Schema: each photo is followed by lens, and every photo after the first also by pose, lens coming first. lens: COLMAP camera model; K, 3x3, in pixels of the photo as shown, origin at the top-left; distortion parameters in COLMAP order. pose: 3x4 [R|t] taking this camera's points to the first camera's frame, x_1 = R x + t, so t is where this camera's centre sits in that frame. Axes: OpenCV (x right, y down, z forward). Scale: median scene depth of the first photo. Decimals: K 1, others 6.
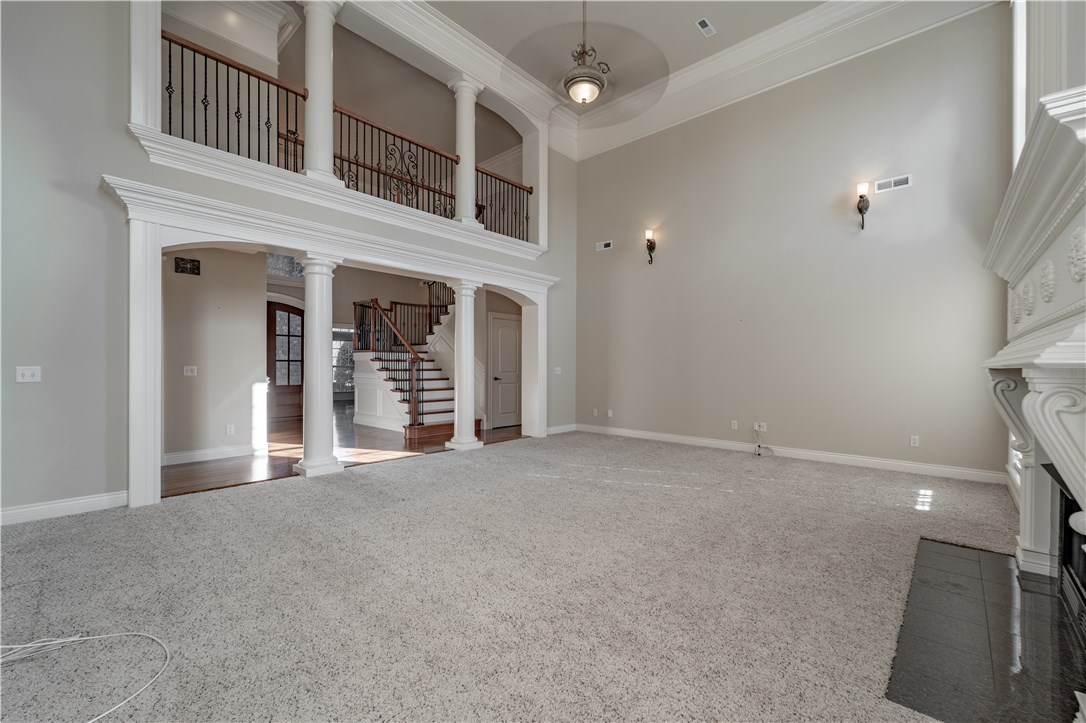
lens RADIAL K [[448.3, 0, 533.2], [0, 448.3, 362.9], [0, 0, 1]] dist [0.003514, -0.000825]
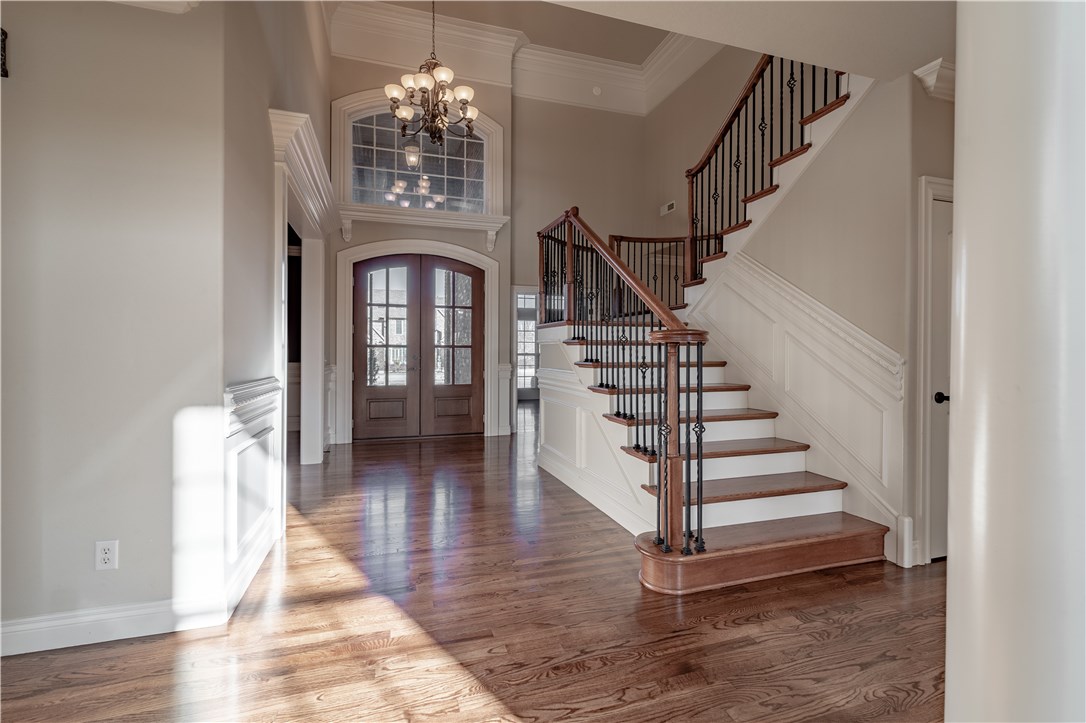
lens RADIAL K [[448.3, 0, 504.3], [0, 448.3, 351.9], [0, 0, 1]] dist [0.003514, -0.000825]
pose [[0.847344, -0.003444, -0.531033, -0.174609], [0.004385, 0.999990, 0.000510, 0.002877], [0.531026, -0.002761, 0.847351, 0.593568]]
